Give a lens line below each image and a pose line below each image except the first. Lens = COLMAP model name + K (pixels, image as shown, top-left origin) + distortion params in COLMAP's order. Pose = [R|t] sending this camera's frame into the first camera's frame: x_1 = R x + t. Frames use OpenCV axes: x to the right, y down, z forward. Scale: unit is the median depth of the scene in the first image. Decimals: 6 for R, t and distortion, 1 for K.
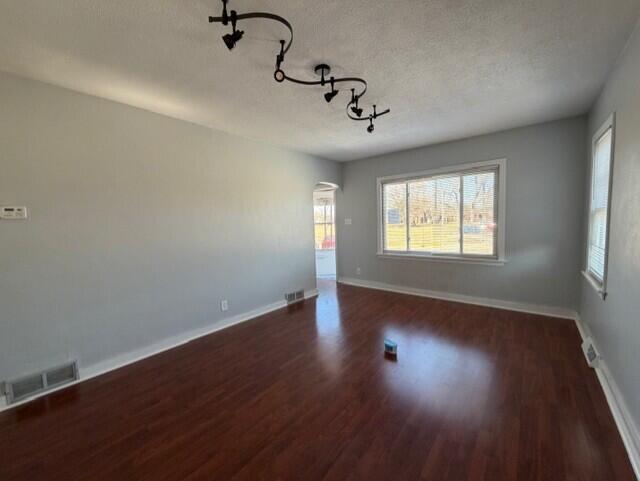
lens RADIAL K [[254.0, 0, 319.9], [0, 254.0, 240.5], [0, 0, 1]] dist [-0.000701, 0.000956]
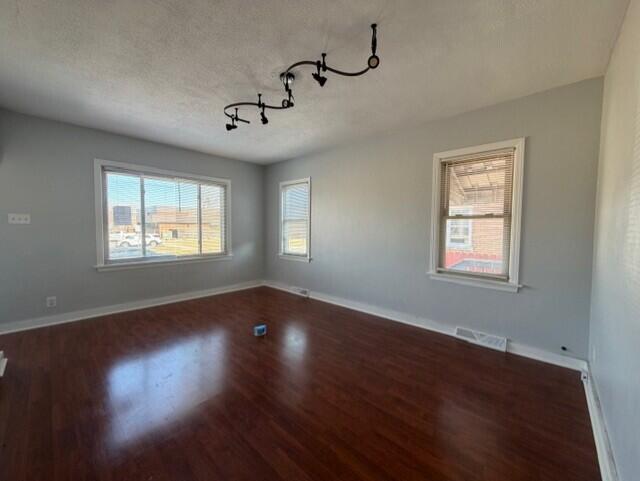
lens RADIAL K [[254.0, 0, 318.4], [0, 254.0, 240.6], [0, 0, 1]] dist [-0.000701, 0.000956]
pose [[0.063968, -0.020571, 0.997740, -0.569444], [0.063030, 0.997875, 0.016533, 0.009404], [-0.995960, 0.061830, 0.065128, 0.440405]]
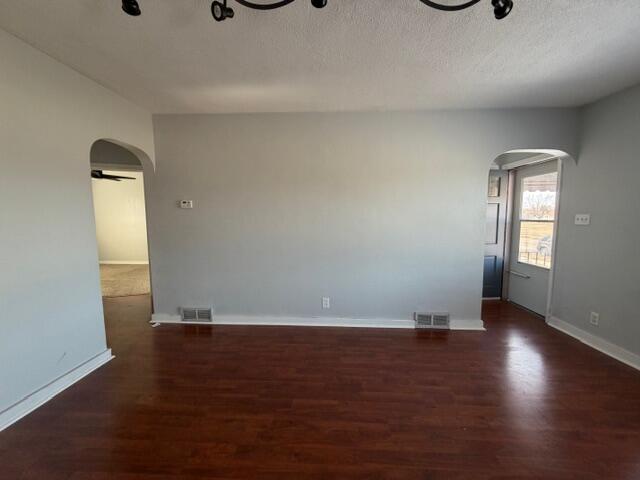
lens RADIAL K [[254.0, 0, 321.0], [0, 254.0, 238.6], [0, 0, 1]] dist [-0.000701, 0.000956]
pose [[0.605985, 0.102343, -0.788865, 0.287113], [-0.080545, 0.994487, 0.067147, -0.035801], [0.791388, 0.022849, 0.610888, 0.353966]]
